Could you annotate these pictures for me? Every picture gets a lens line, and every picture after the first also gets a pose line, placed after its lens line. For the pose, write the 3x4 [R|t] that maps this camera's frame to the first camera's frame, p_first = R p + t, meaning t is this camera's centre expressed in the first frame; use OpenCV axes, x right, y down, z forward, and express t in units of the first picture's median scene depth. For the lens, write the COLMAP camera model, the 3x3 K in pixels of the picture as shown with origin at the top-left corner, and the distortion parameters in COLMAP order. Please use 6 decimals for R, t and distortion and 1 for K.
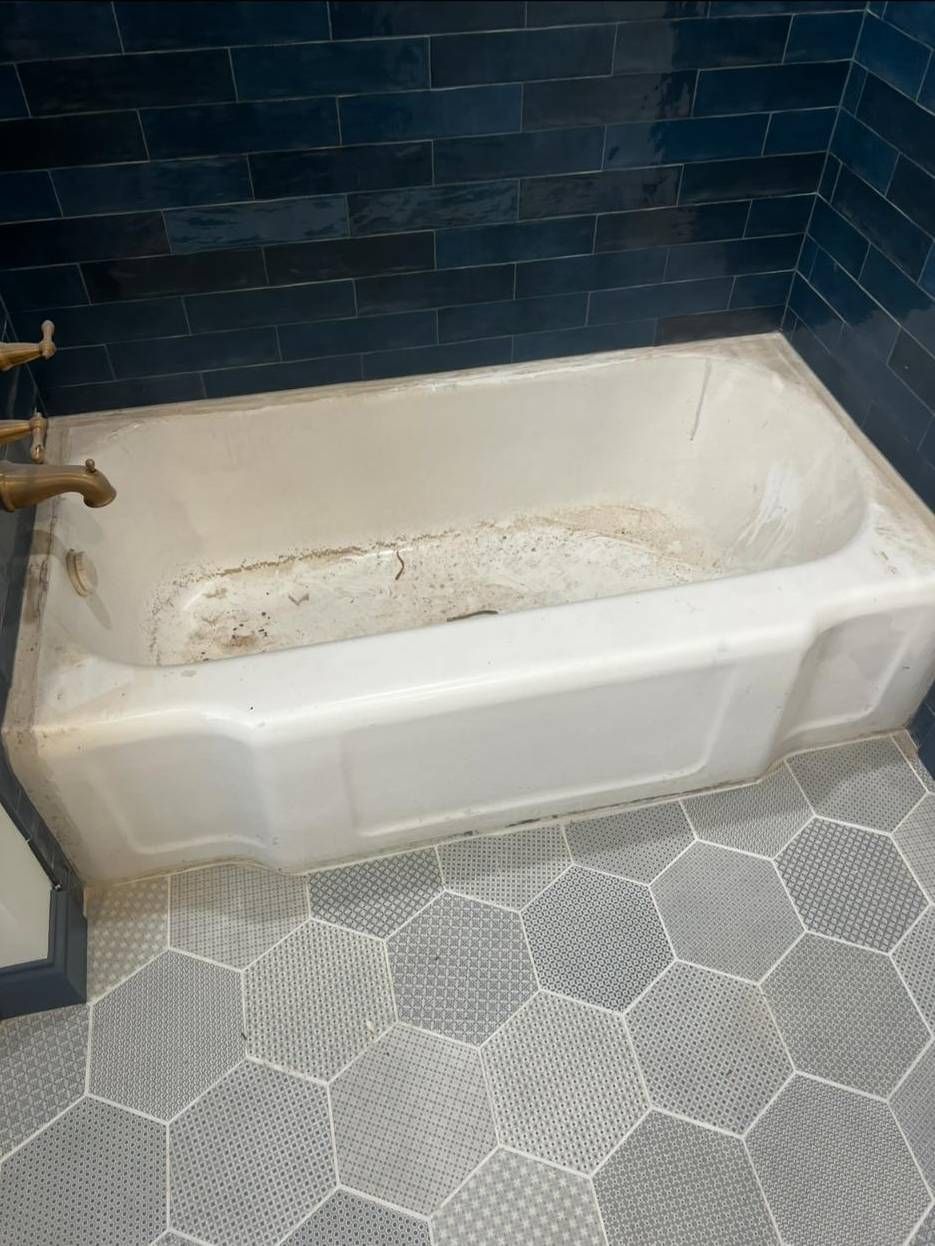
lens RADIAL K [[940.8, 0, 467.5], [0, 940.8, 623.0], [0, 0, 1]] dist [-0.003258, -0.037613]
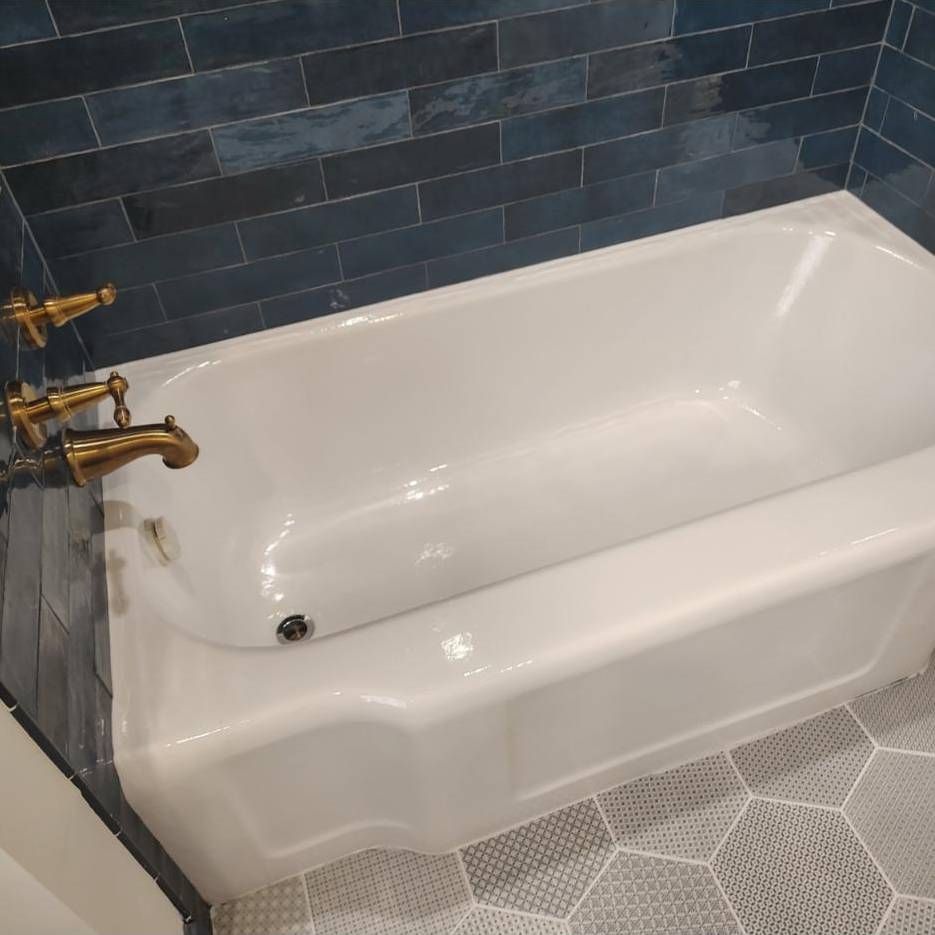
lens RADIAL K [[871.9, 0, 467.5], [0, 871.9, 467.5], [0, 0, 1]] dist [0.040064, -0.110915]
pose [[0.991878, -0.123201, 0.031614, -0.145030], [0.124386, 0.991476, -0.038766, -0.055200], [-0.026568, 0.042384, 0.998748, 0.169082]]
